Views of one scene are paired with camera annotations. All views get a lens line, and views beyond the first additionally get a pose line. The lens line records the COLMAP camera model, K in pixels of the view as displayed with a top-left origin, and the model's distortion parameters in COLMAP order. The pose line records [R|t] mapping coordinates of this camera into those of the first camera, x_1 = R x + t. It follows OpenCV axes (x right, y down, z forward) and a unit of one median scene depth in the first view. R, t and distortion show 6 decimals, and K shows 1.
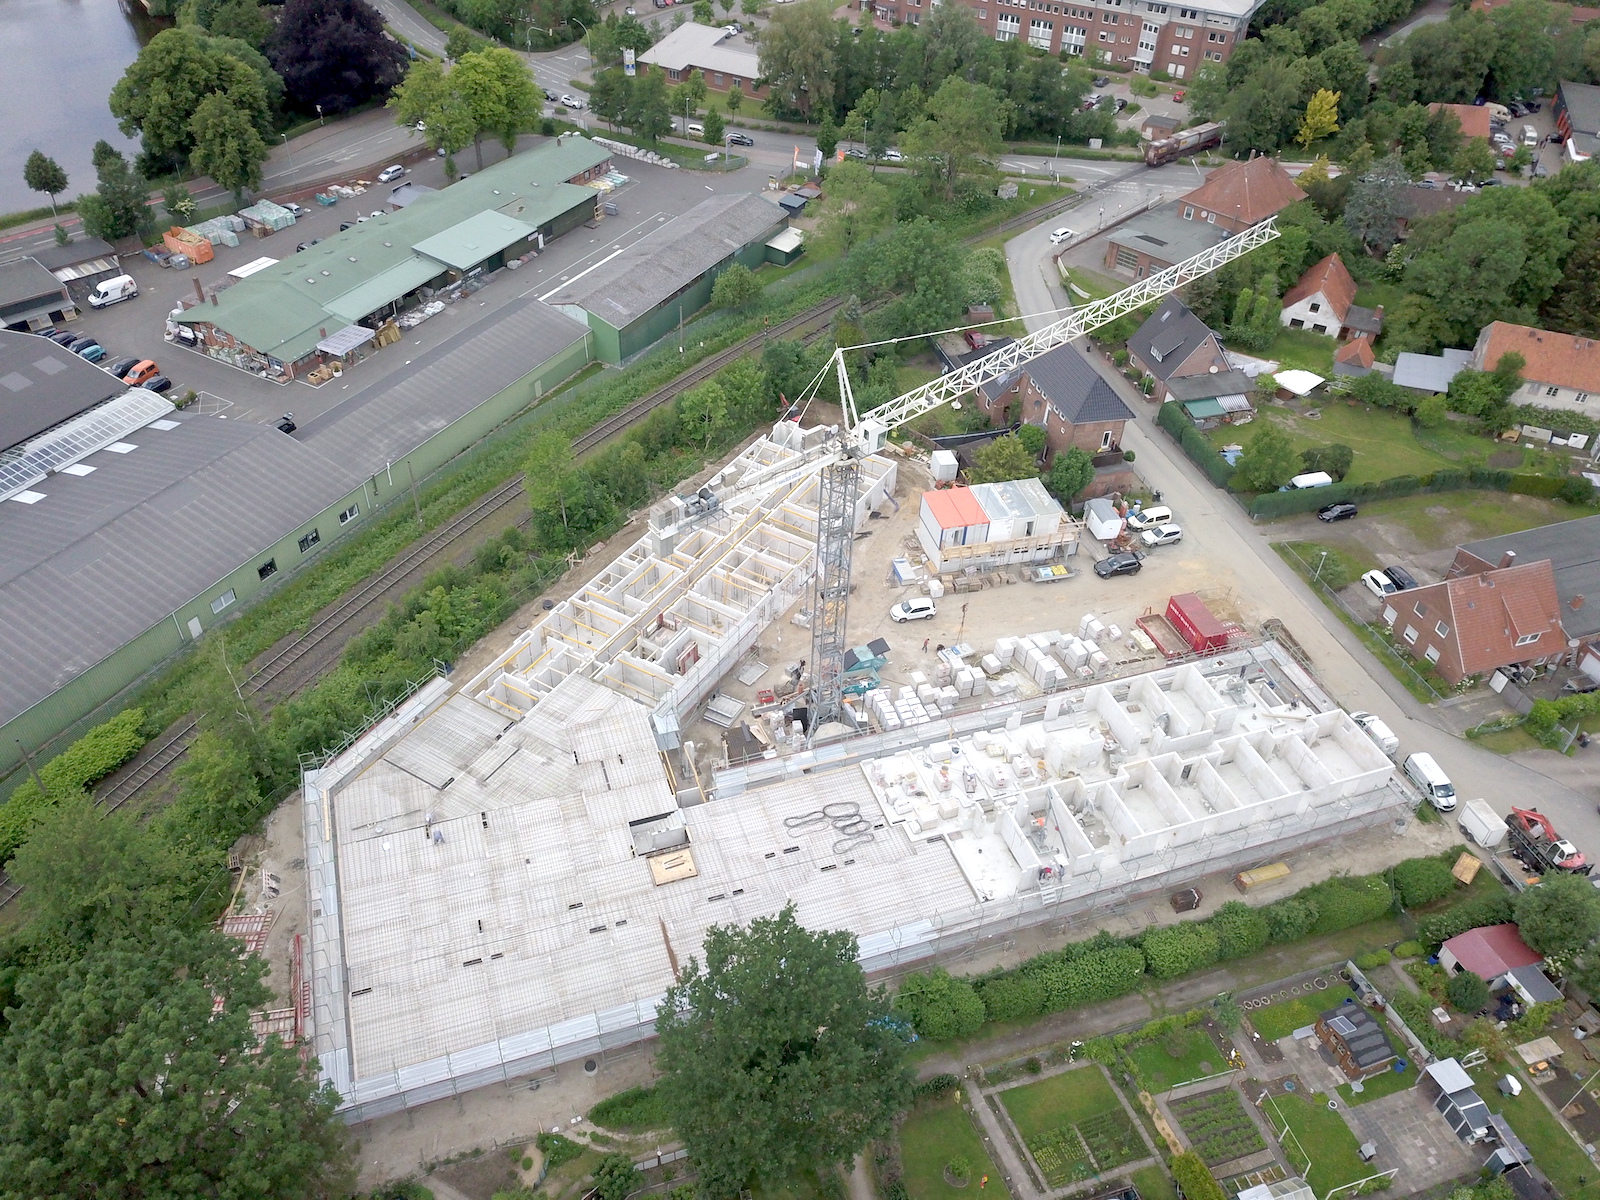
lens RADIAL K [[1234.9, 0, 803.5], [0, 1234.9, 587.7], [0, 0, 1]] dist [-0.006365, 0.013755]
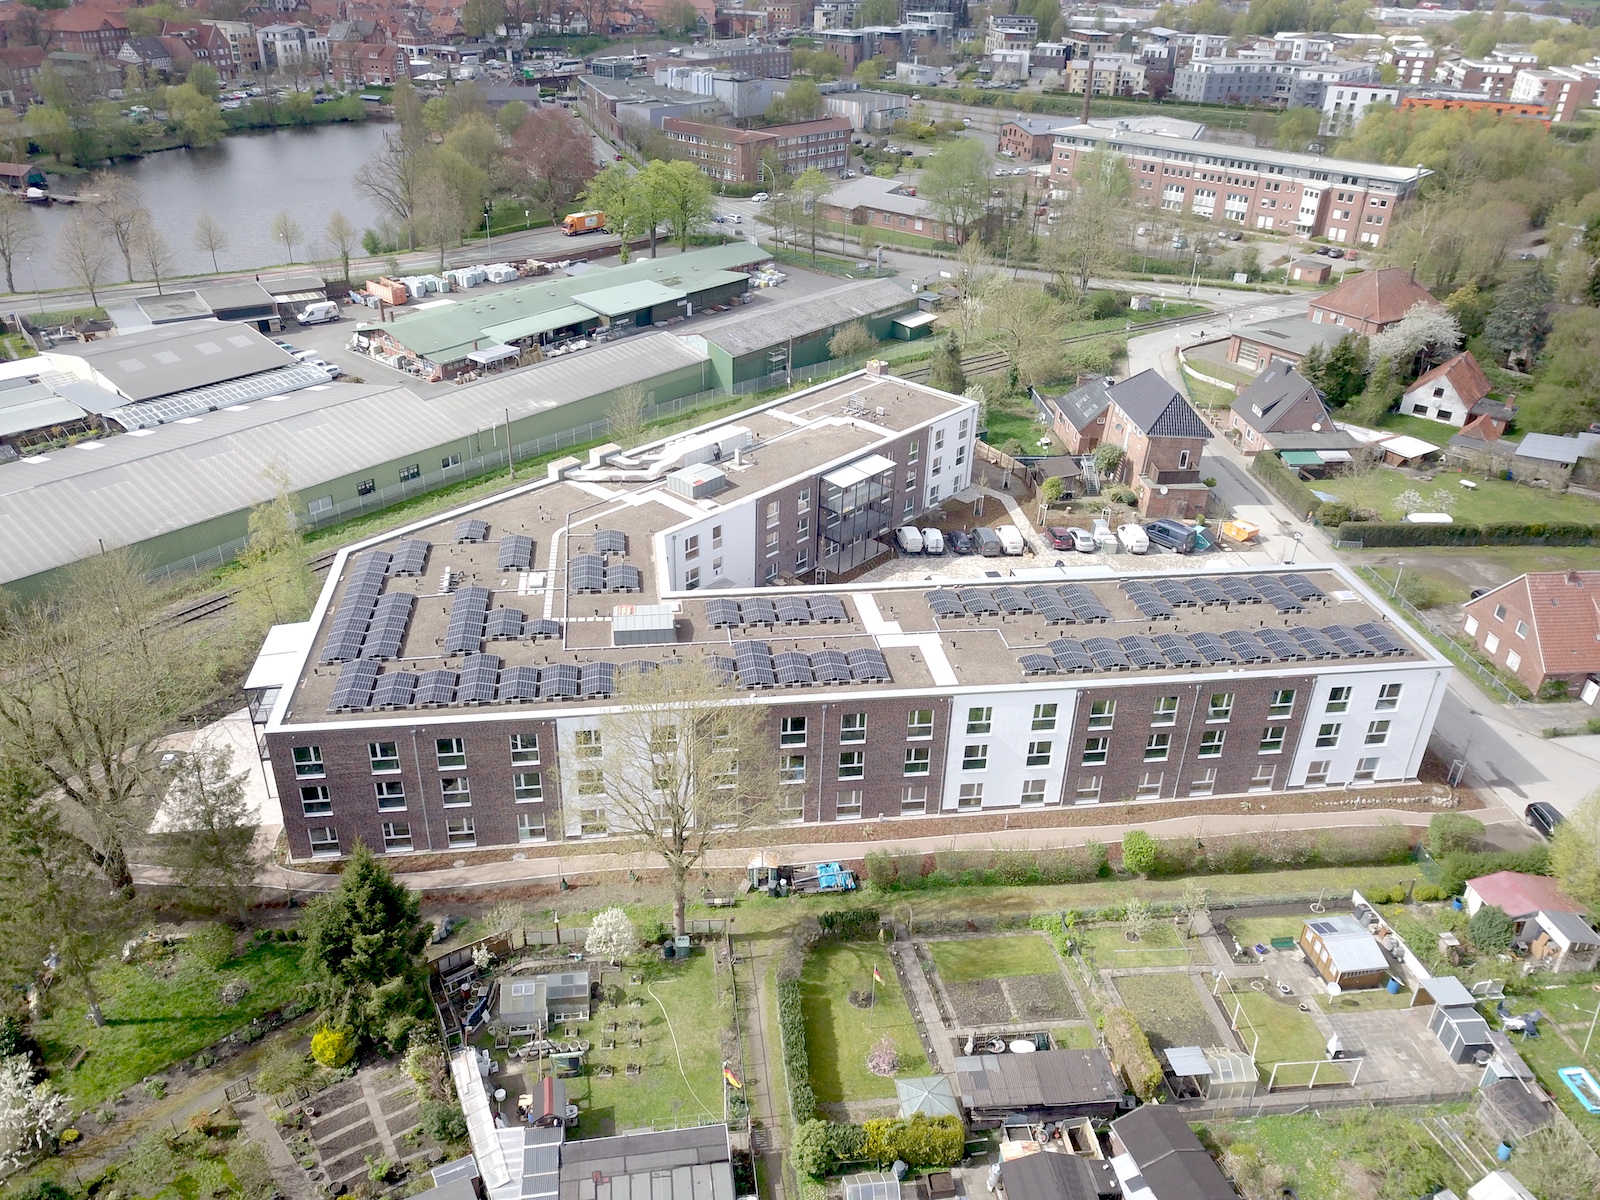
lens RADIAL K [[1228.0, 0, 796.5], [0, 1228.0, 585.6], [0, 0, 1]] dist [0.002194, 0.003060]
pose [[0.980747, 0.086875, -0.174893, 0.102098], [-0.120451, 0.974052, -0.191610, 0.171998], [0.153709, 0.208987, 0.965763, 0.016743]]
